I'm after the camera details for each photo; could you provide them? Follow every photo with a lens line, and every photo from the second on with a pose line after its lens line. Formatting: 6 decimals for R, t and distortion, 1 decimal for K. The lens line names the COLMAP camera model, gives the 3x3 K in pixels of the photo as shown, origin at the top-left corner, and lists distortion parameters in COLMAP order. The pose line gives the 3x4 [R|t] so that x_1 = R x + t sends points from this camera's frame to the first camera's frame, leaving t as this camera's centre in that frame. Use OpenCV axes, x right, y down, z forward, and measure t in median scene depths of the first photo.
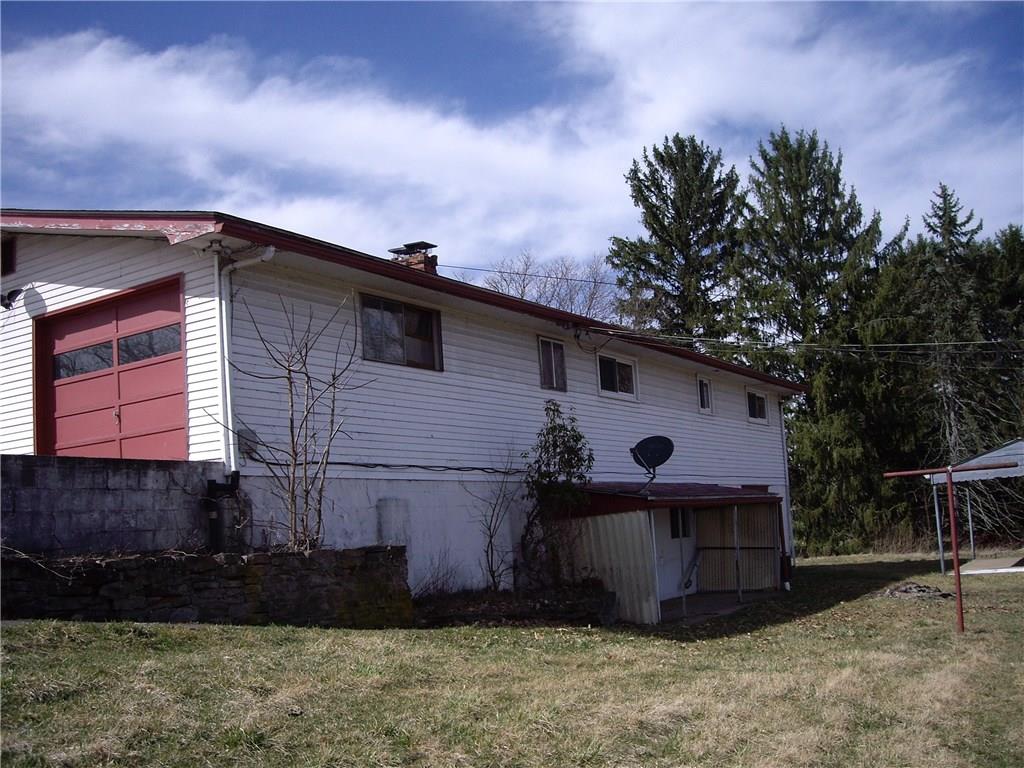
lens RADIAL K [[1080.7, 0, 537.6], [0, 1080.7, 388.3], [0, 0, 1]] dist [-0.231984, 0.247763]
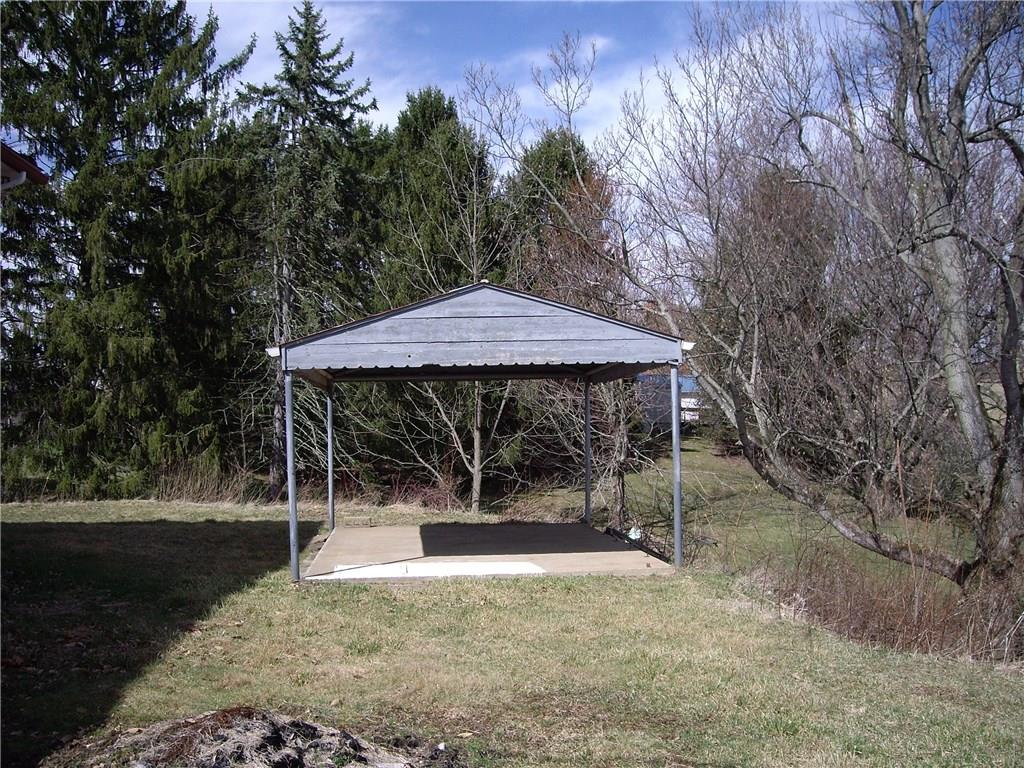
lens RADIAL K [[1080.7, 0, 537.6], [0, 1080.7, 388.3], [0, 0, 1]] dist [-0.231984, 0.247763]
pose [[0.802941, 0.060937, 0.592935, 0.107222], [-0.100804, 0.994314, 0.034318, 0.039051], [-0.587472, -0.087326, 0.804519, 0.313475]]
